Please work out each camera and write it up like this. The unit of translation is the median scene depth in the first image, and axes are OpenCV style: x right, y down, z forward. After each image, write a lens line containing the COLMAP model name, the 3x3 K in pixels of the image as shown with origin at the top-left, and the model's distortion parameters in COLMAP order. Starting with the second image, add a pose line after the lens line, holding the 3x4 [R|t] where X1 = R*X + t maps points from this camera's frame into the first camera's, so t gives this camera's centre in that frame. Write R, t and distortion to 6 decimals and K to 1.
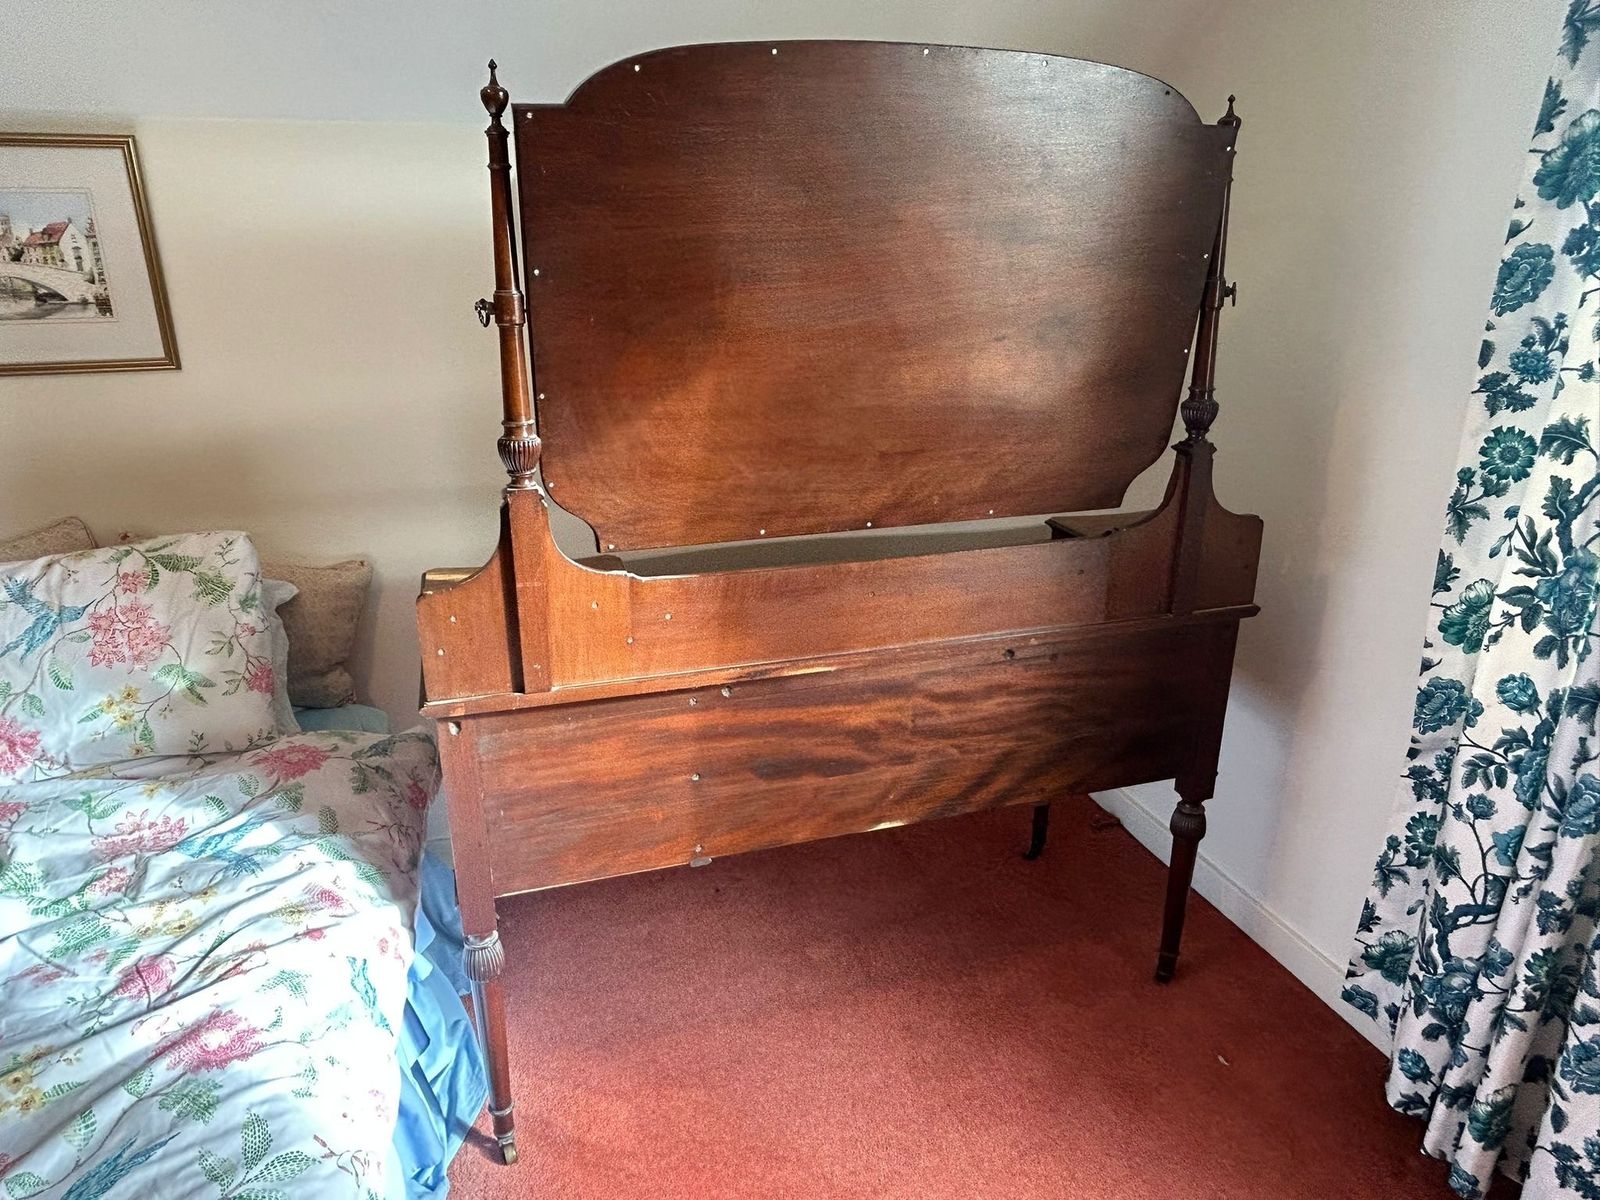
lens RADIAL K [[1057.5, 0, 781.2], [0, 1057.5, 598.7], [0, 0, 1]] dist [0.005474, -0.014651]
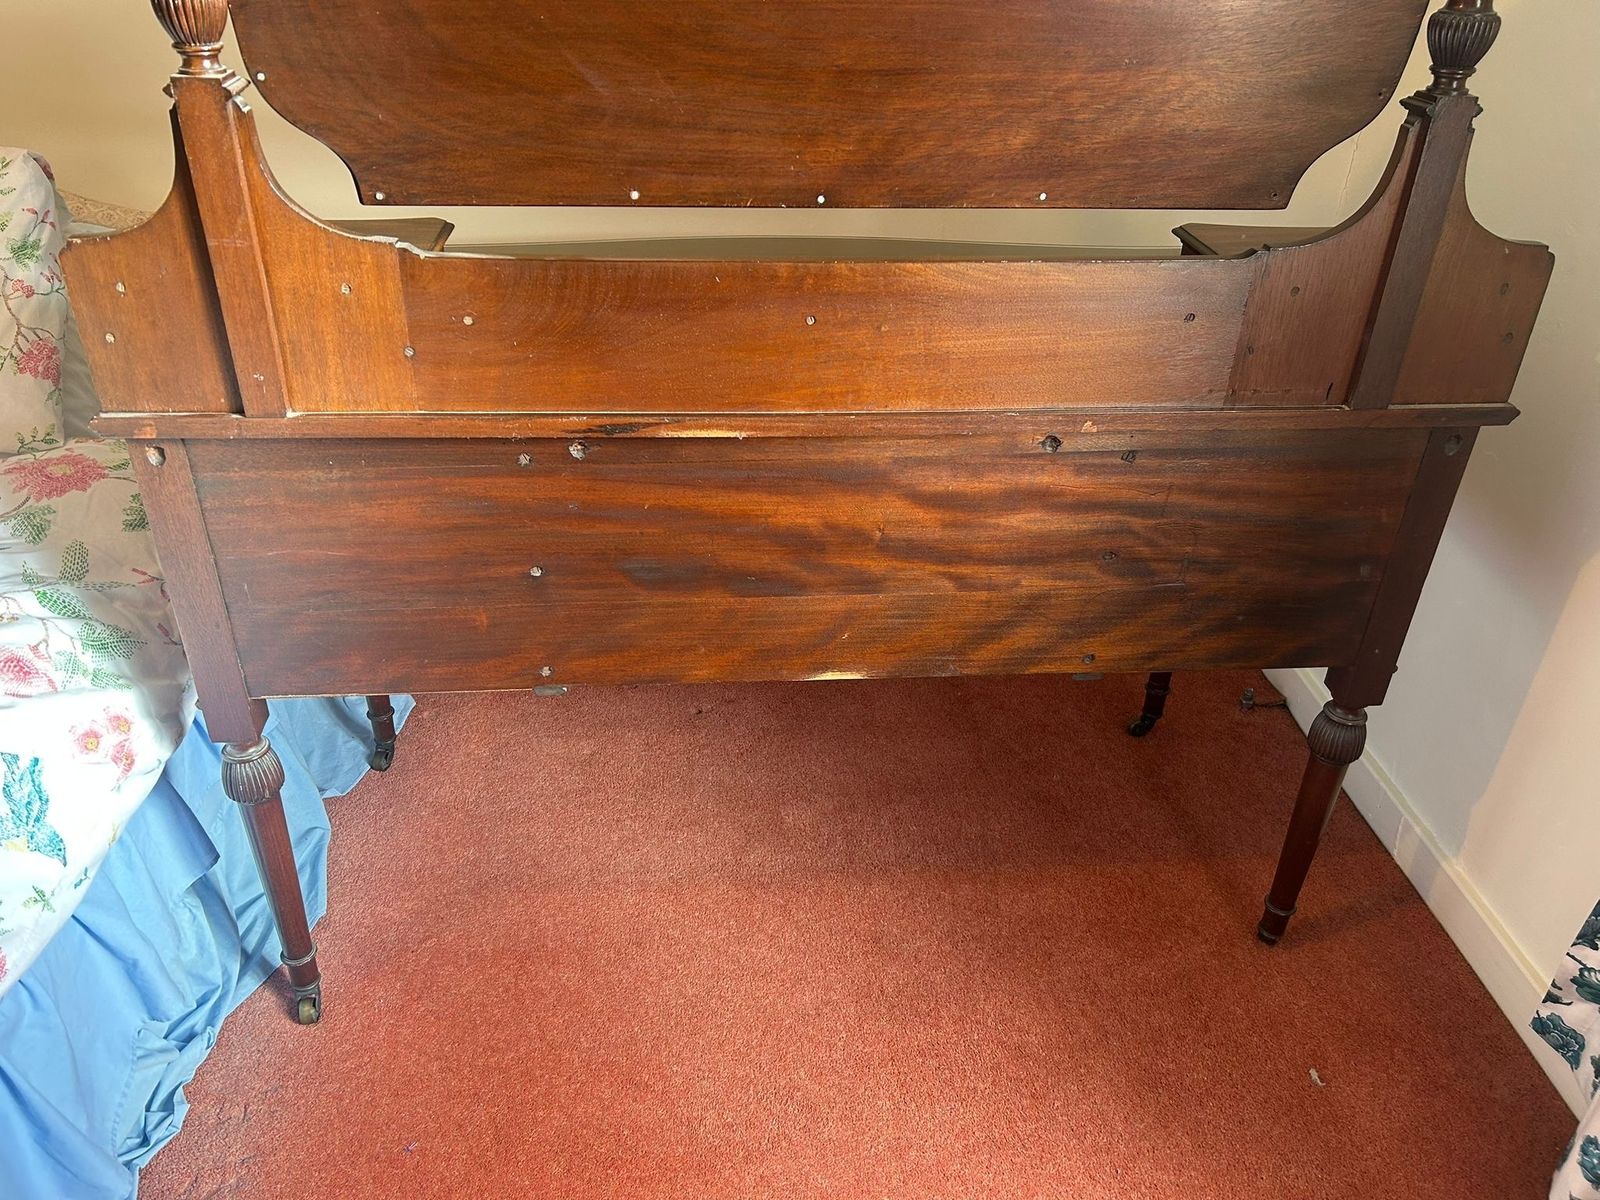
lens RADIAL K [[1221.6, 0, 789.6], [0, 1221.6, 608.8], [0, 0, 1]] dist [0.057774, -0.065373]
pose [[0.975707, 0.137445, -0.170600, 0.204926], [-0.097358, 0.969628, 0.224371, 0.000233], [0.196258, -0.202311, 0.959455, 0.262174]]
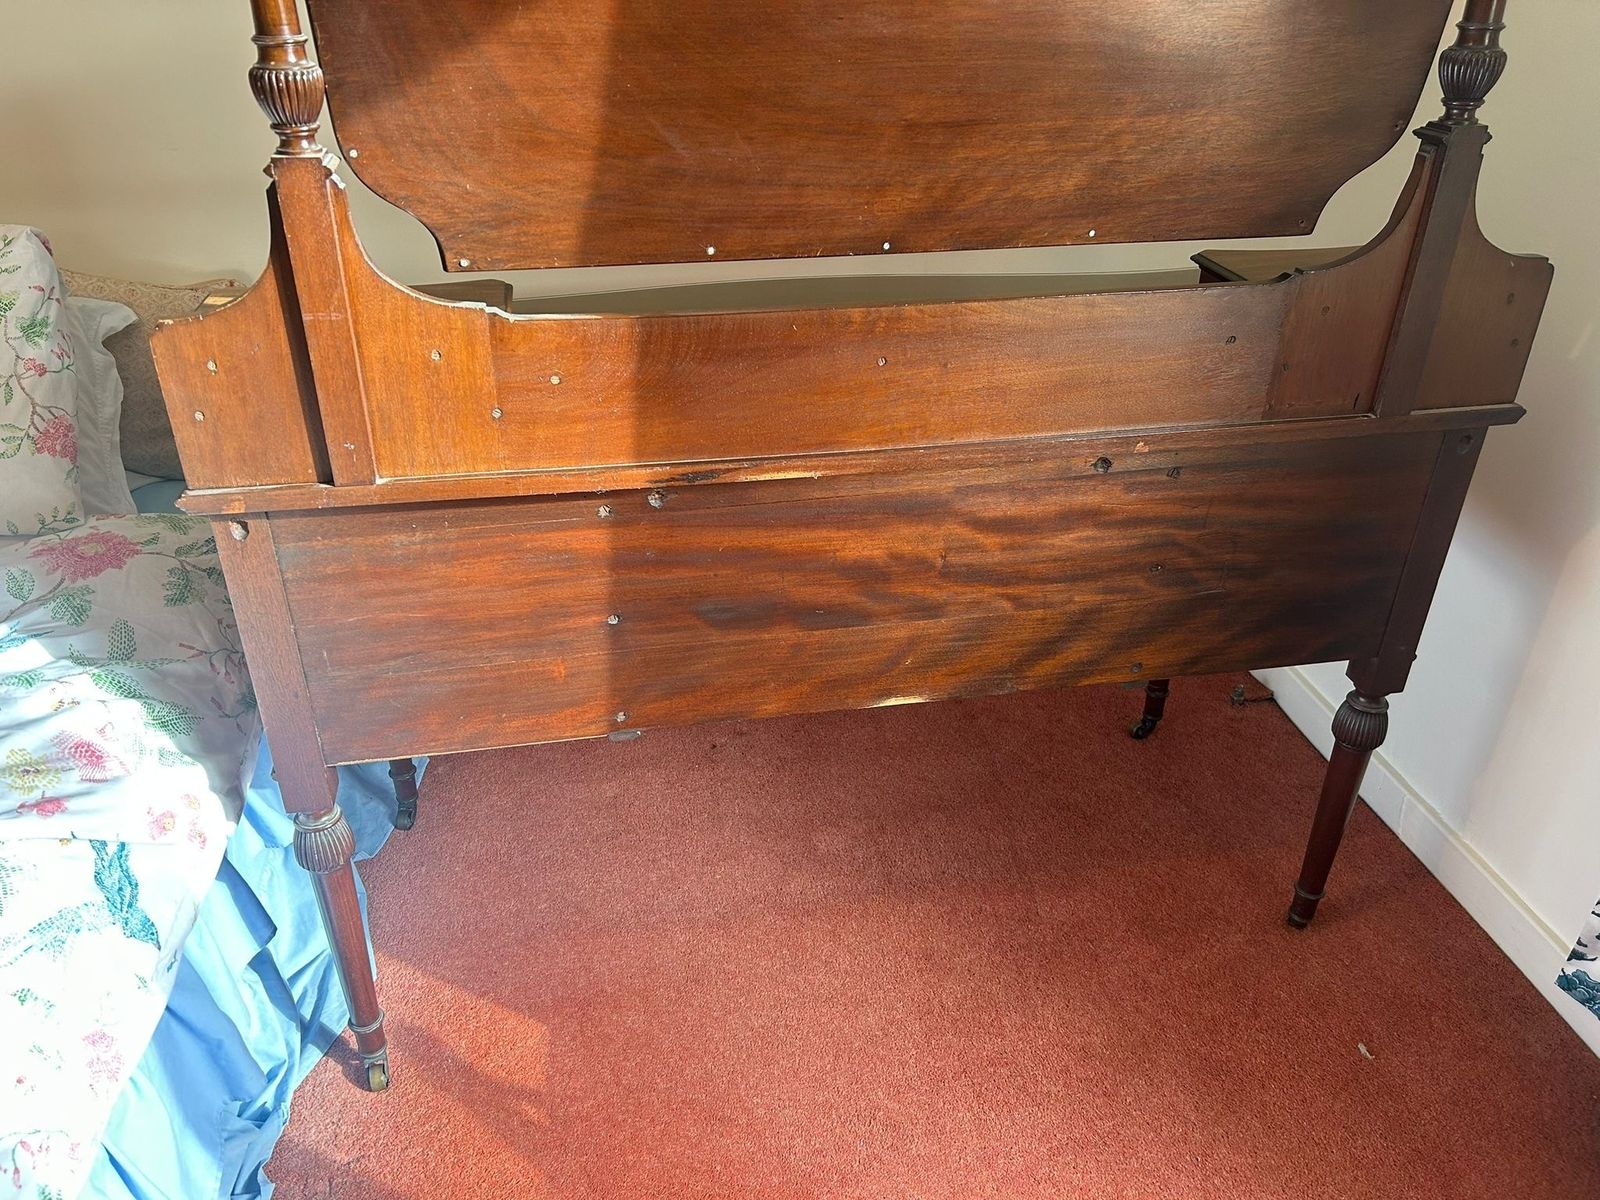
lens RADIAL K [[1221.6, 0, 783.1], [0, 1221.6, 609.3], [0, 0, 1]] dist [0.057774, -0.065373]
pose [[0.992455, 0.068612, -0.101614, 0.104964], [-0.047302, 0.978866, 0.198957, -0.001324], [0.113117, -0.192649, 0.974726, 0.226656]]
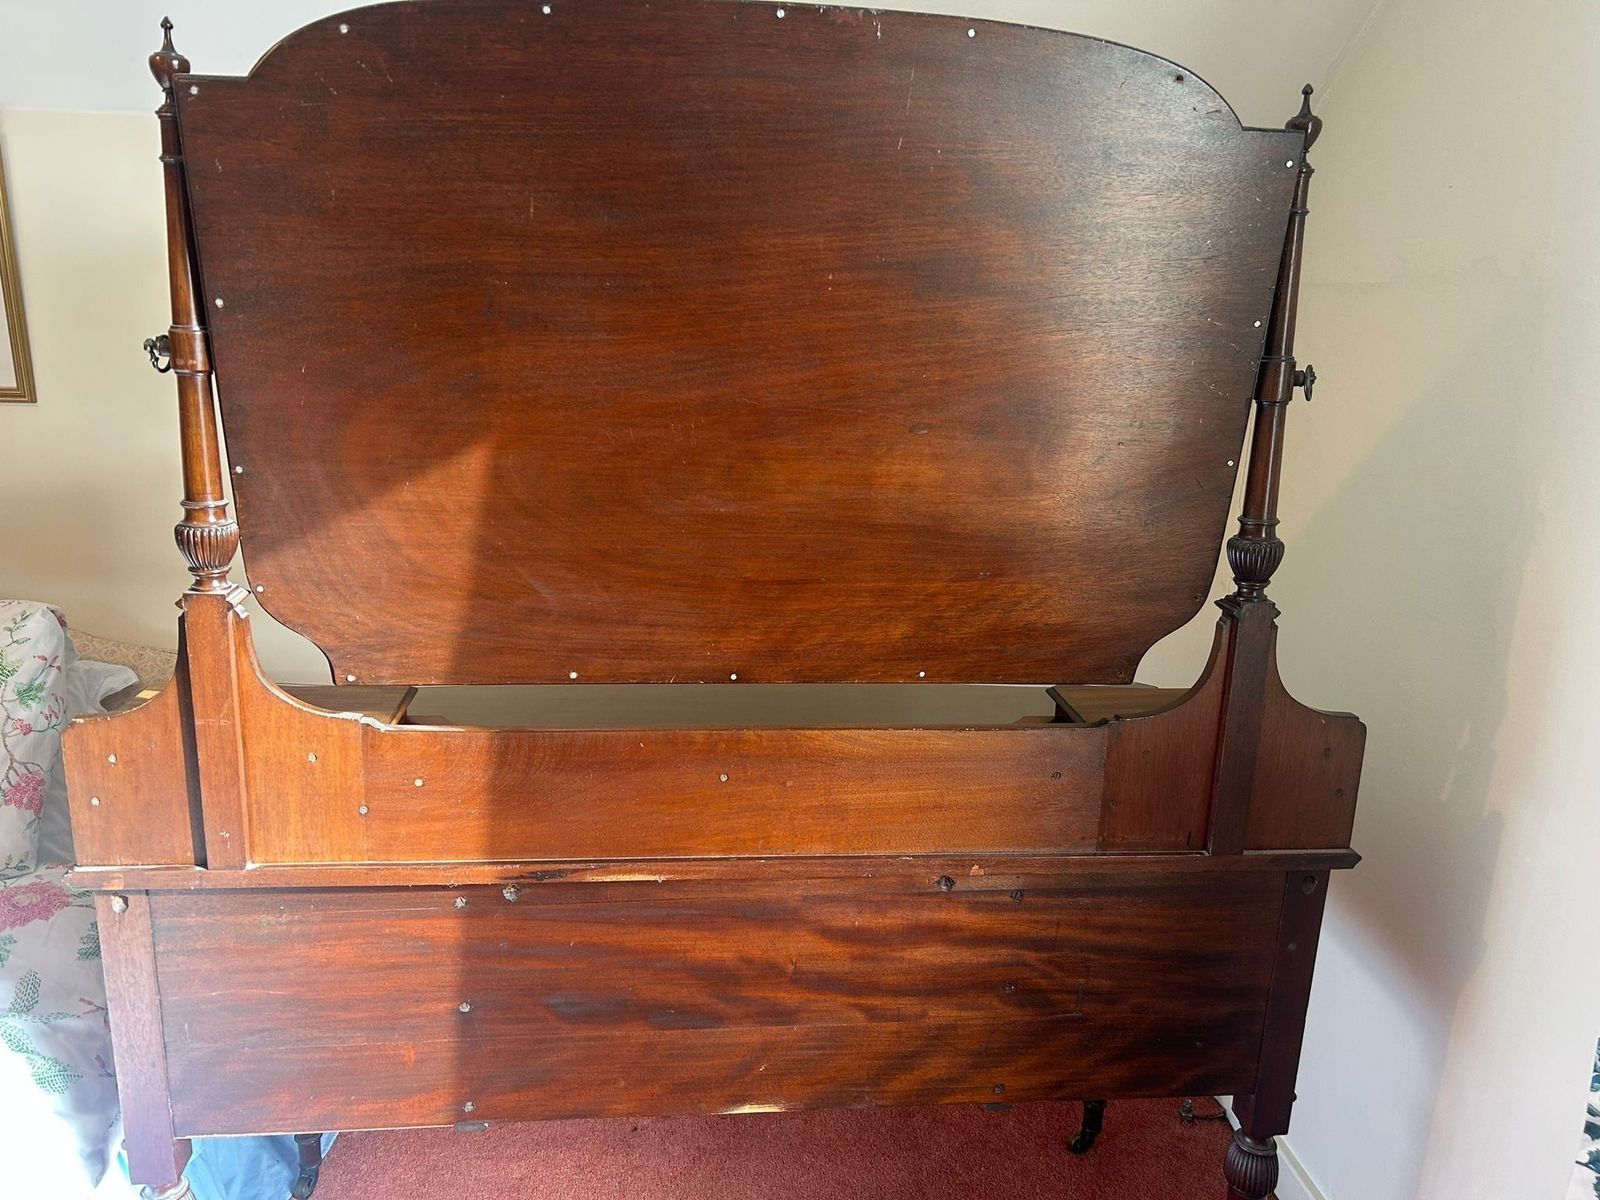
lens RADIAL K [[1221.6, 0, 791.6], [0, 1221.6, 604.3], [0, 0, 1]] dist [0.057774, -0.065373]
pose [[0.979221, 0.086196, -0.183567, 0.251845], [-0.099599, 0.992897, -0.065078, -0.065705], [0.176654, 0.082009, 0.980851, 0.192300]]
